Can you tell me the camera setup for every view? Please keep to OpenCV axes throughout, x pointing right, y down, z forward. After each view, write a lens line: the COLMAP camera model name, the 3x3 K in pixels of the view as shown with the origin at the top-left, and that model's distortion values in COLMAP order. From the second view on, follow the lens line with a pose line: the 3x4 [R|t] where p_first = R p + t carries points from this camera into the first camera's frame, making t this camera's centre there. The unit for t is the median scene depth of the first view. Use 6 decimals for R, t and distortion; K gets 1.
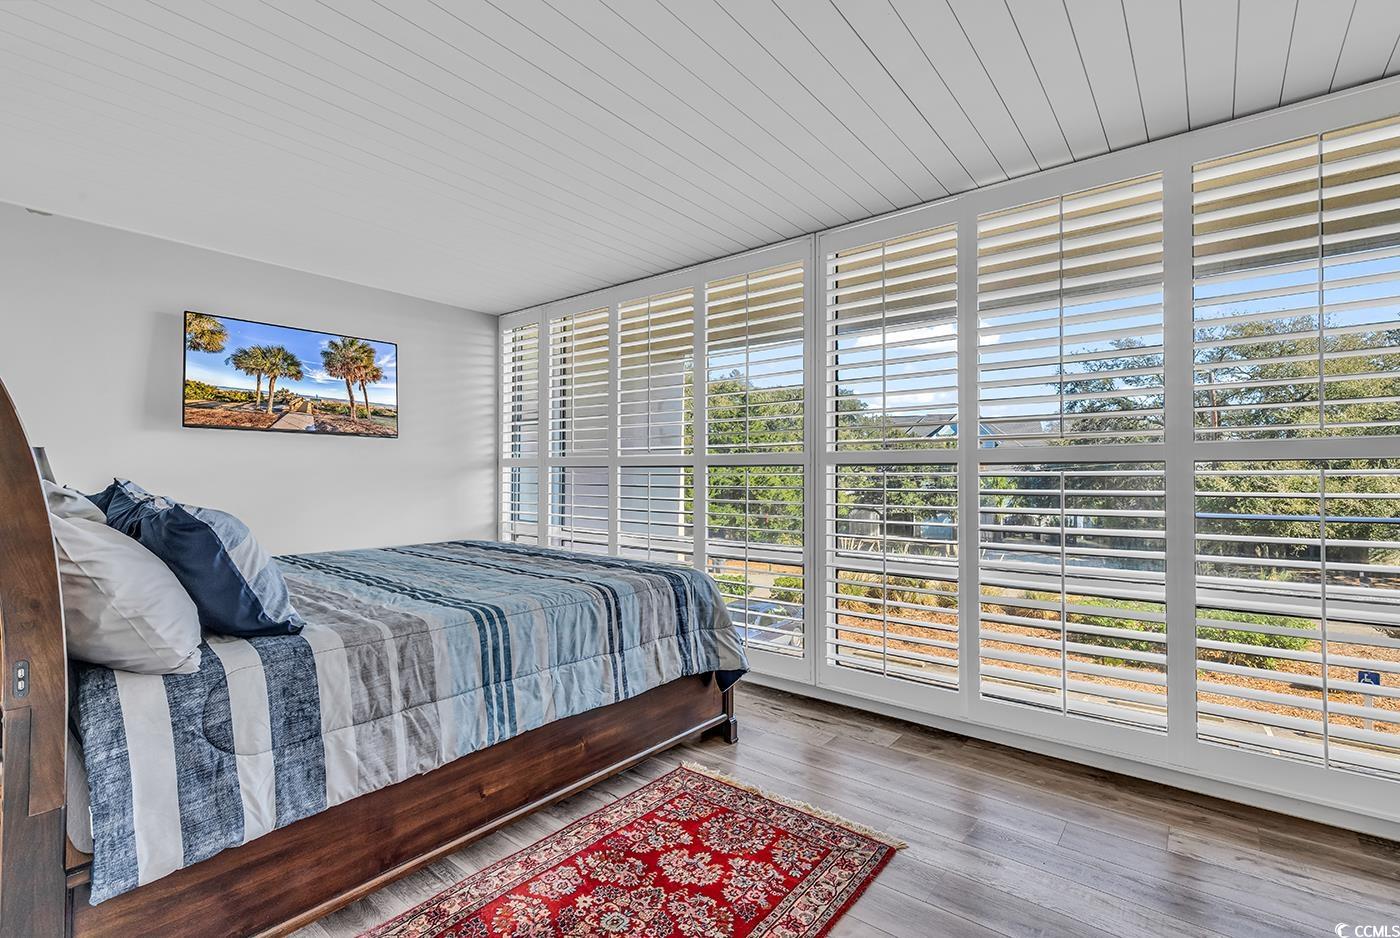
lens RADIAL K [[637.8, 0, 696.8], [0, 637.8, 467.7], [0, 0, 1]] dist [0.007196, -0.000857]
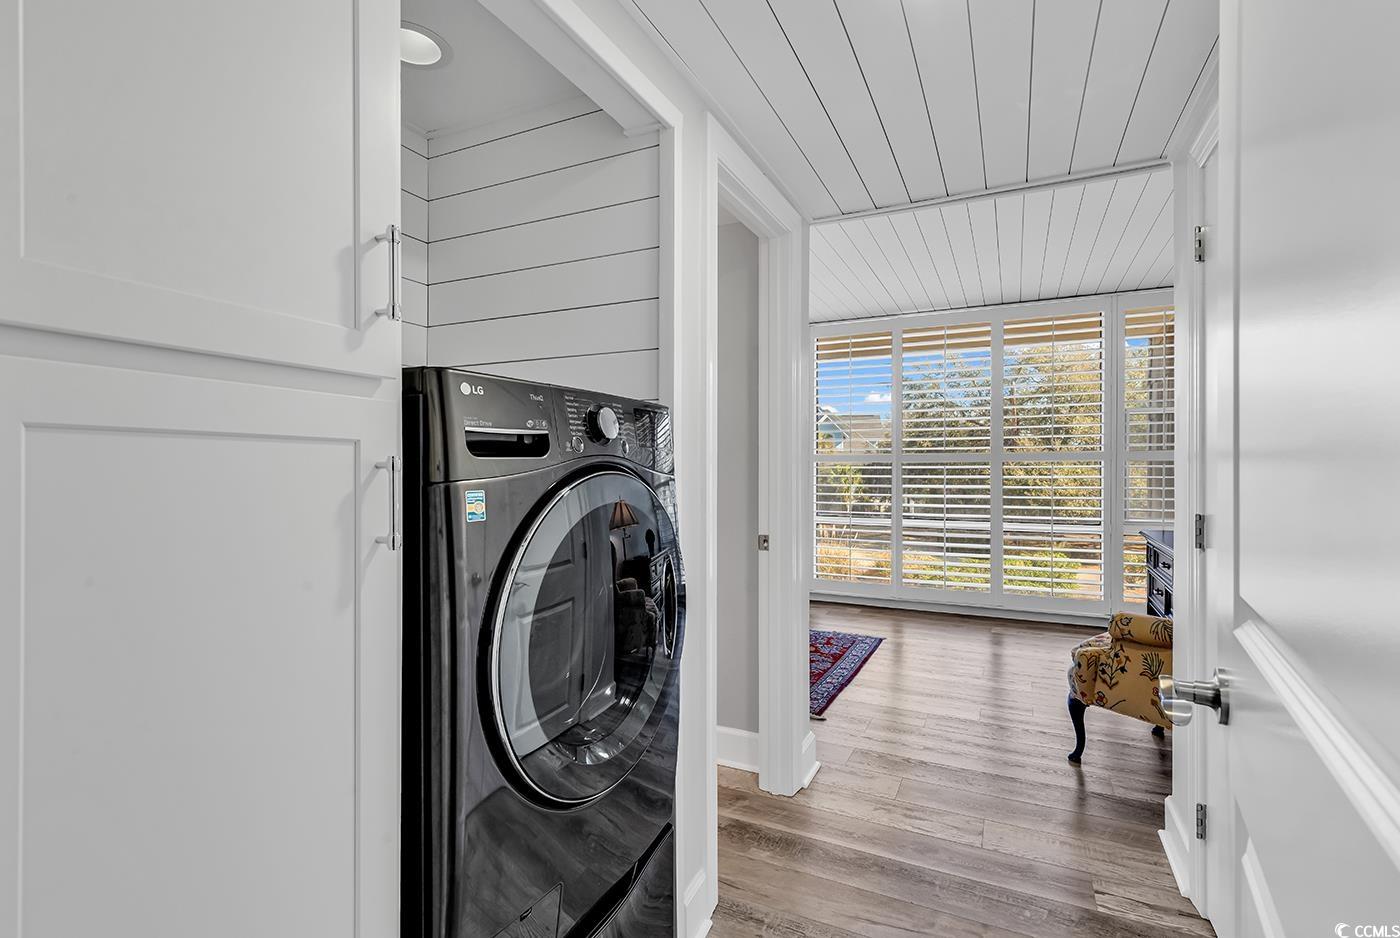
lens RADIAL K [[637.8, 0, 699.3], [0, 637.8, 464.3], [0, 0, 1]] dist [0.007196, -0.000857]
pose [[0.975536, 0.000157, 0.219840, -0.687102], [-0.002888, 0.999923, 0.012098, -0.022709], [-0.219821, -0.012437, 0.975461, -0.869158]]
